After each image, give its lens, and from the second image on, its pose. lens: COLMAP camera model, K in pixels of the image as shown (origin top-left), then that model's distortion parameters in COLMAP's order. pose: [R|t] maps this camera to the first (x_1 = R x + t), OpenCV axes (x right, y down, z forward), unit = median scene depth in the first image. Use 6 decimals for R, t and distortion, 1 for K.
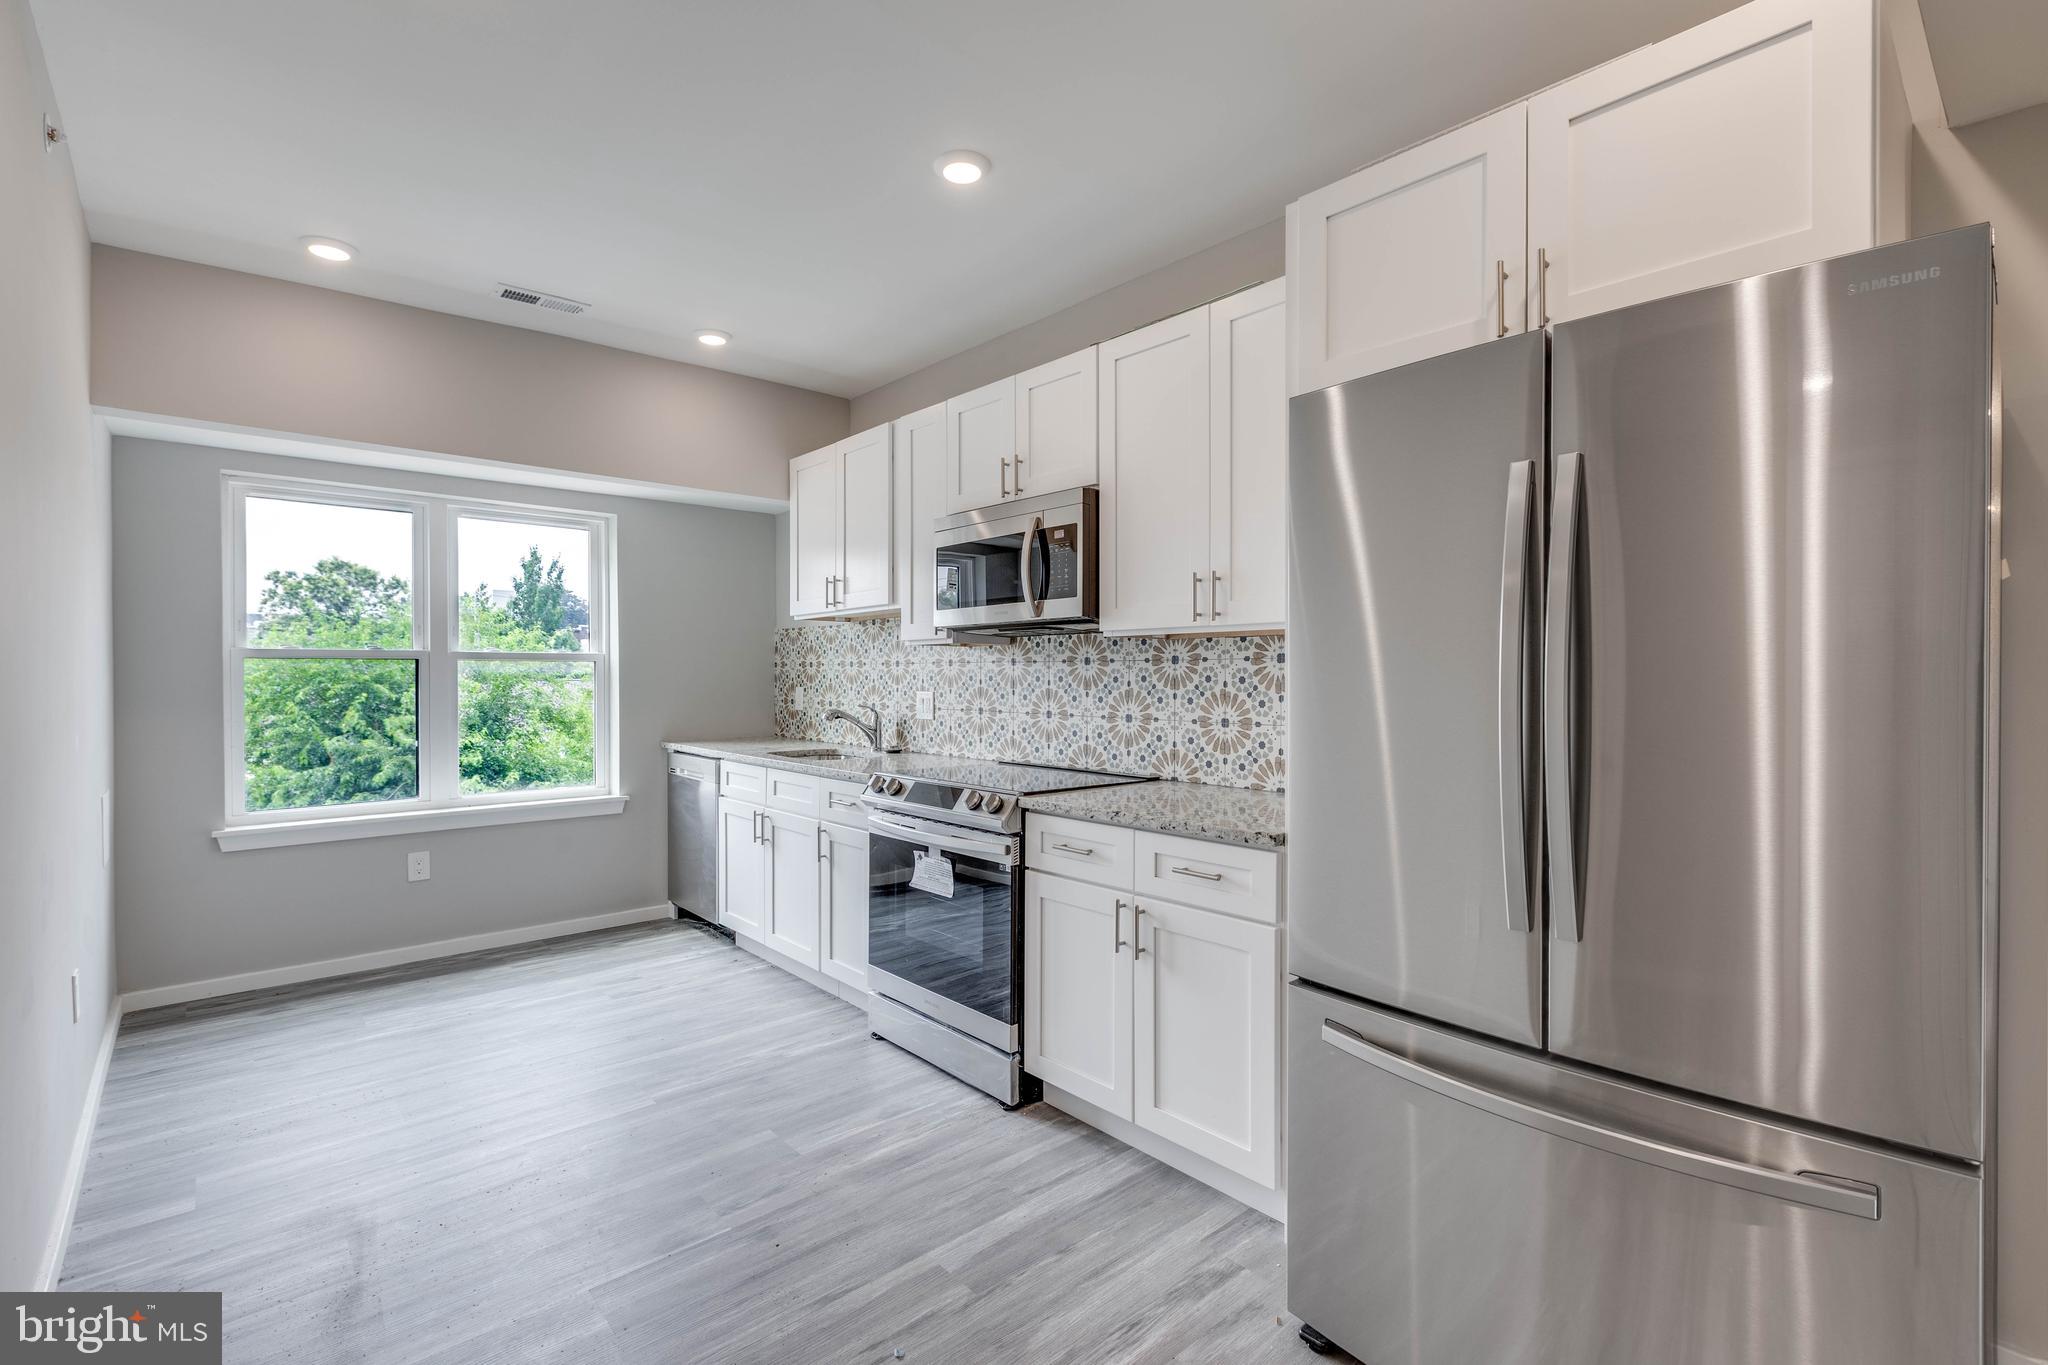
lens RADIAL K [[920.3, 0, 1019.1], [0, 920.3, 692.6], [0, 0, 1]] dist [0.002254, -0.000961]
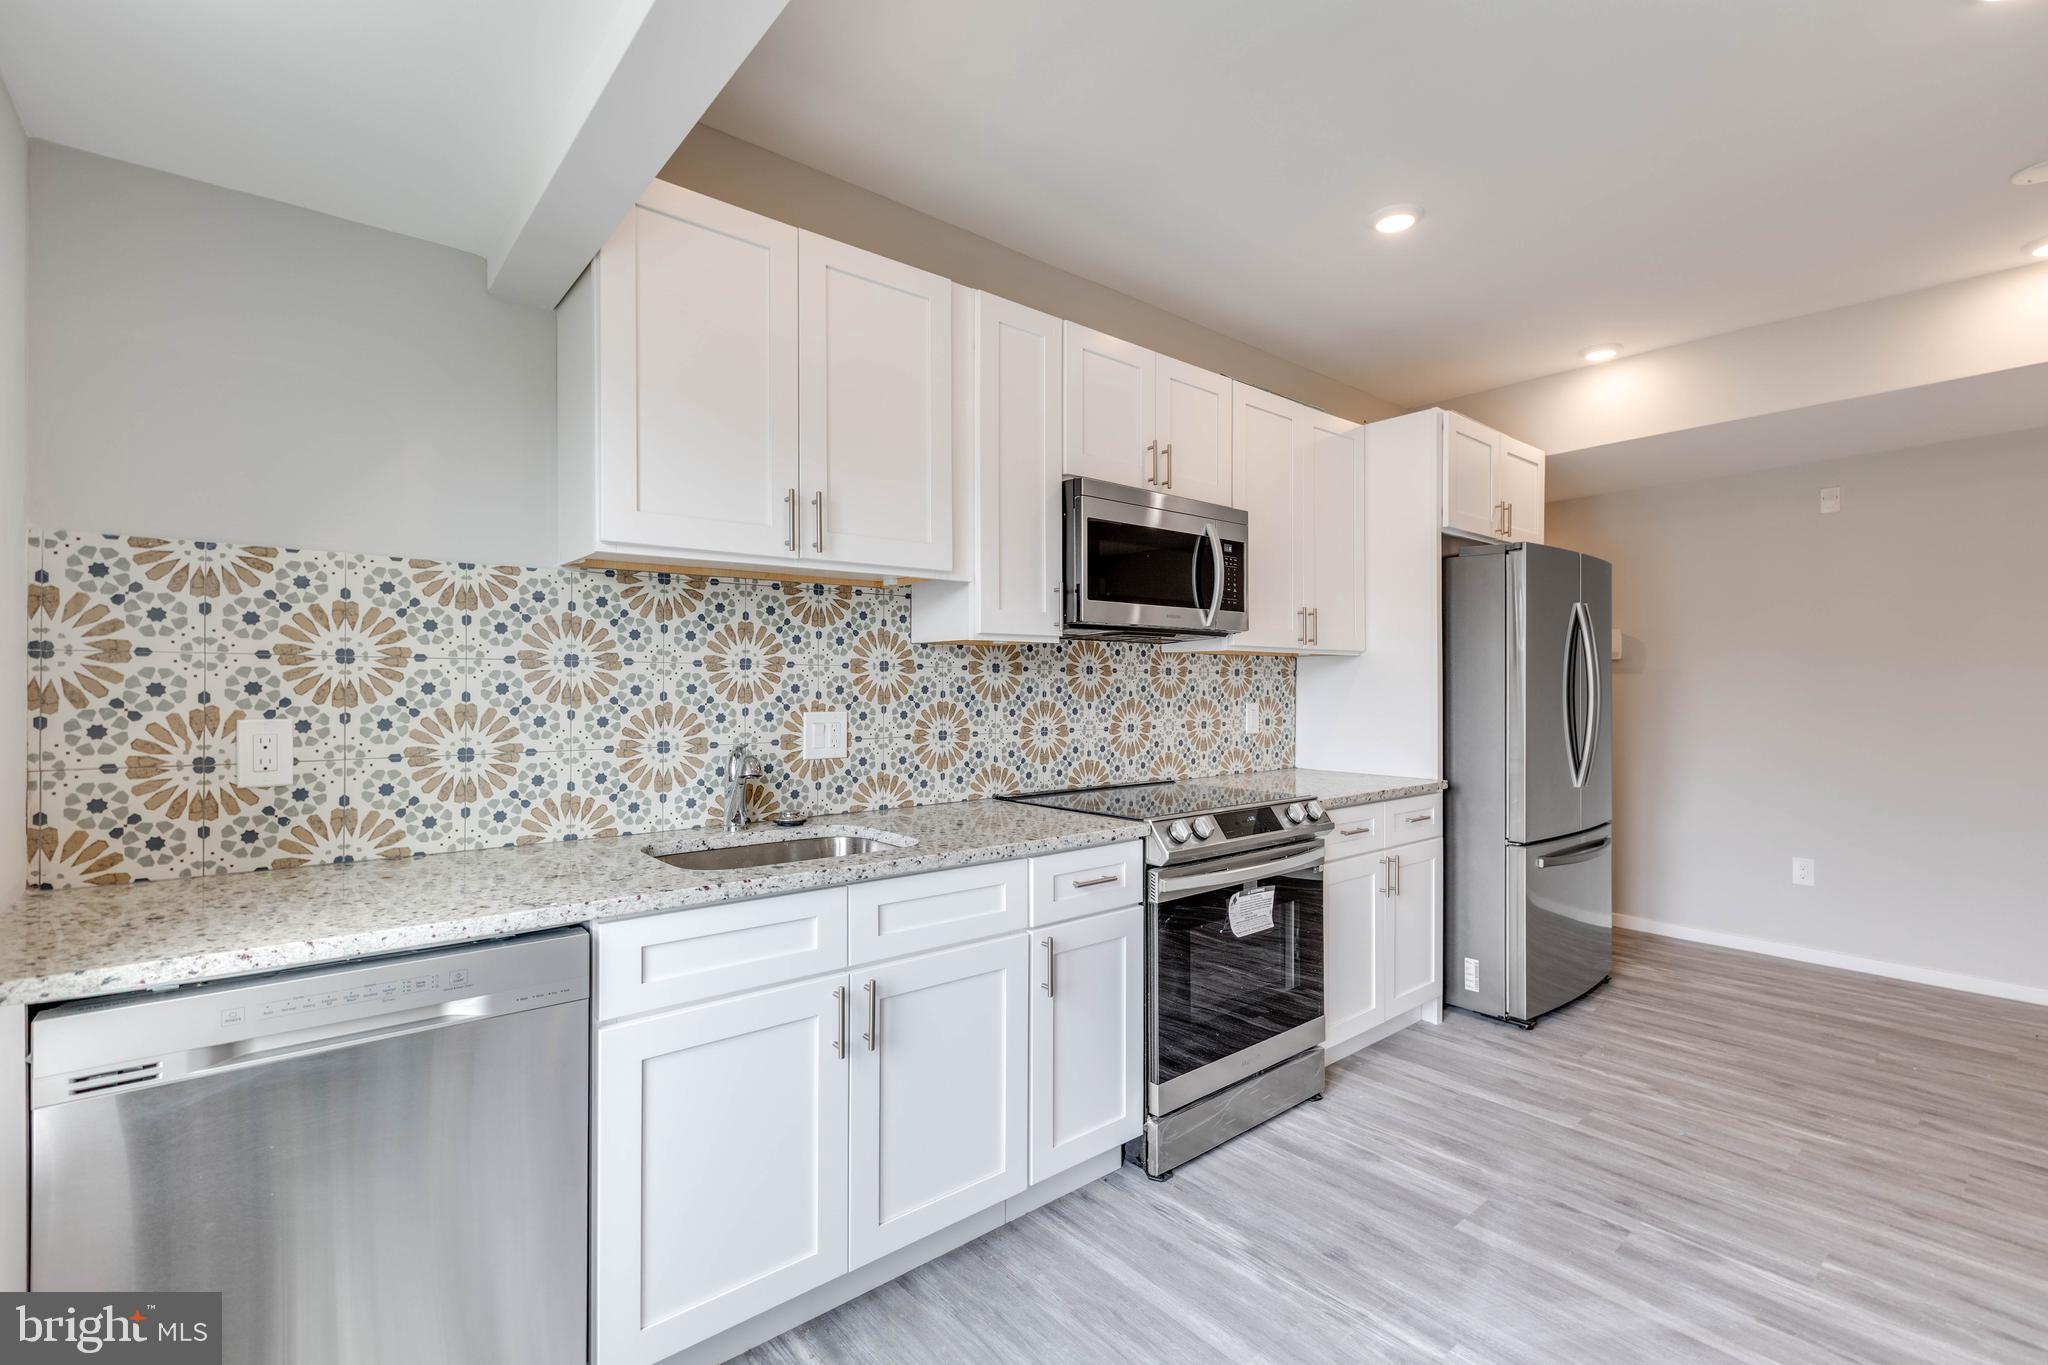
lens RADIAL K [[920.3, 0, 1028.2], [0, 920.3, 688.1], [0, 0, 1]] dist [0.002254, -0.000961]
pose [[0.015893, -0.004319, 0.999864, -0.846370], [0.016916, 0.999849, 0.004050, -0.020750], [-0.999731, 0.016850, 0.015964, 1.036984]]
